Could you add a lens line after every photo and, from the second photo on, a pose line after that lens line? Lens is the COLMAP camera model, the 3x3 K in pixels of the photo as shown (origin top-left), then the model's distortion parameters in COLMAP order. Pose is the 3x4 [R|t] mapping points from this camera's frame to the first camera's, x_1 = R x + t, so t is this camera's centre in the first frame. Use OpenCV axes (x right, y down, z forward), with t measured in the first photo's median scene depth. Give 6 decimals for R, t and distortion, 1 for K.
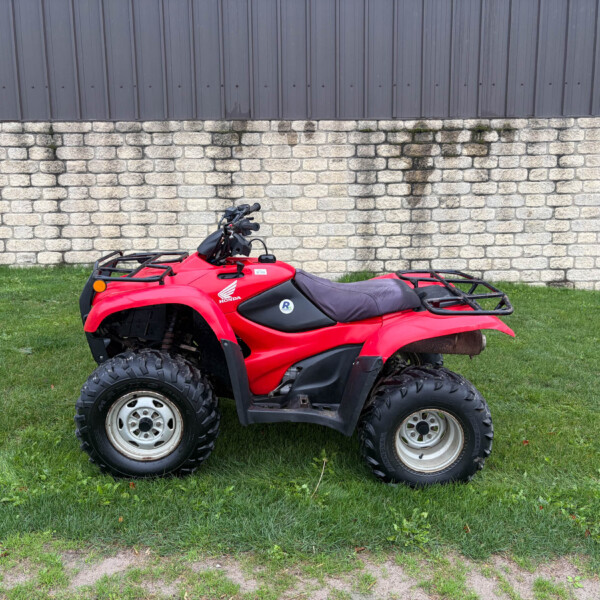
lens RADIAL K [[607.4, 0, 304.9], [0, 607.4, 298.9], [0, 0, 1]] dist [-0.002070, 0.000000]
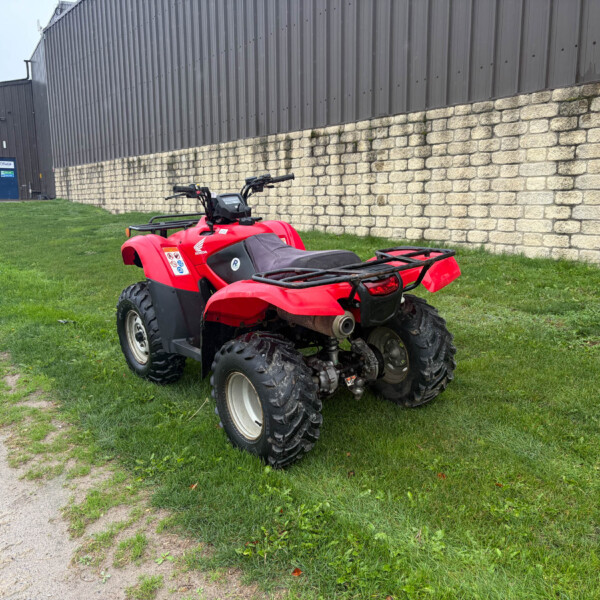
lens RADIAL K [[607.4, 0, 296.1], [0, 607.4, 298.8], [0, 0, 1]] dist [-0.002070, 0.000000]
pose [[0.578729, 0.133241, -0.804561, 0.380303], [-0.120605, 0.989698, 0.077149, -0.009502], [0.806552, 0.052386, 0.588837, 0.176688]]
